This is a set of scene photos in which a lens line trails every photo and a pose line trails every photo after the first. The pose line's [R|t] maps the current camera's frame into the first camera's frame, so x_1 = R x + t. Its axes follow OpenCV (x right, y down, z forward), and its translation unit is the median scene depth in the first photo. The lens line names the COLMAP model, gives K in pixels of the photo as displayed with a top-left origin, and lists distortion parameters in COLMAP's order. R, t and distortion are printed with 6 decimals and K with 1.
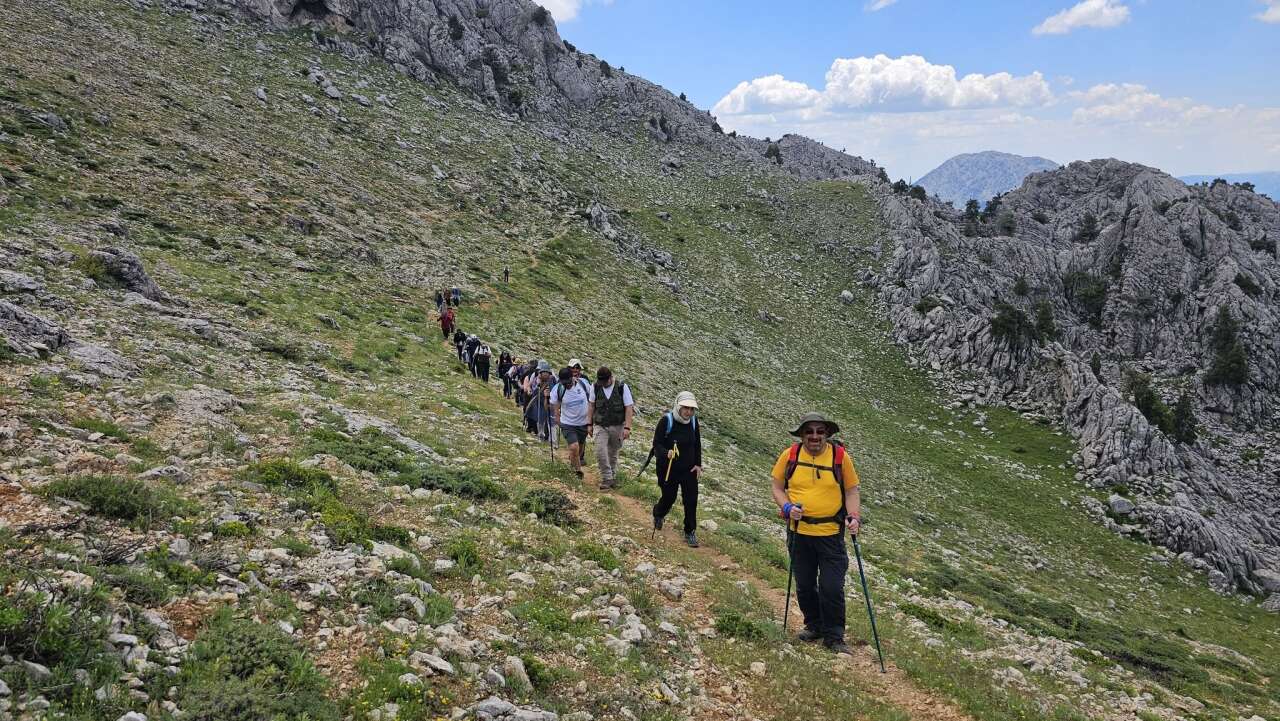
lens RADIAL K [[854.0, 0, 631.0], [0, 854.0, 360.5], [0, 0, 1]] dist [0.079888, -0.075383]
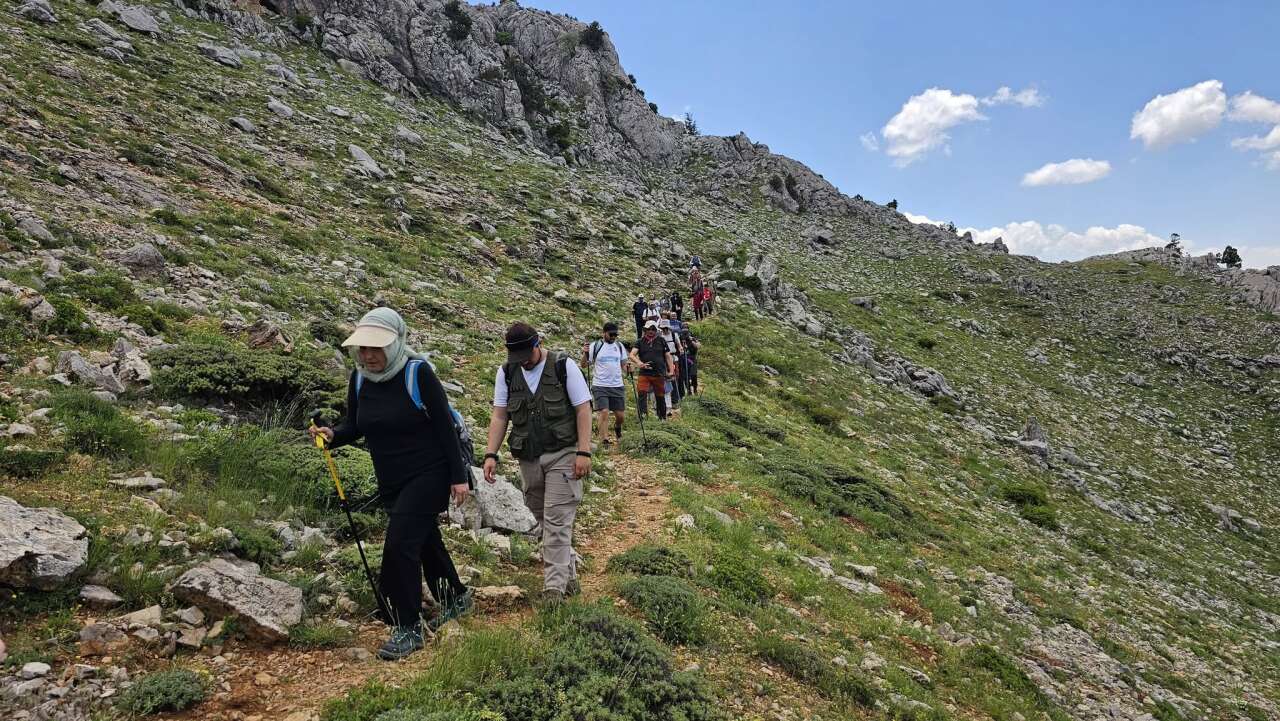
lens RADIAL K [[854.0, 0, 631.0], [0, 854.0, 360.5], [0, 0, 1]] dist [0.079888, -0.075383]
pose [[0.998481, -0.041967, -0.035702, -0.072624], [0.034799, 0.982697, -0.181920, -0.046899], [0.042718, 0.180401, 0.982665, 0.466292]]
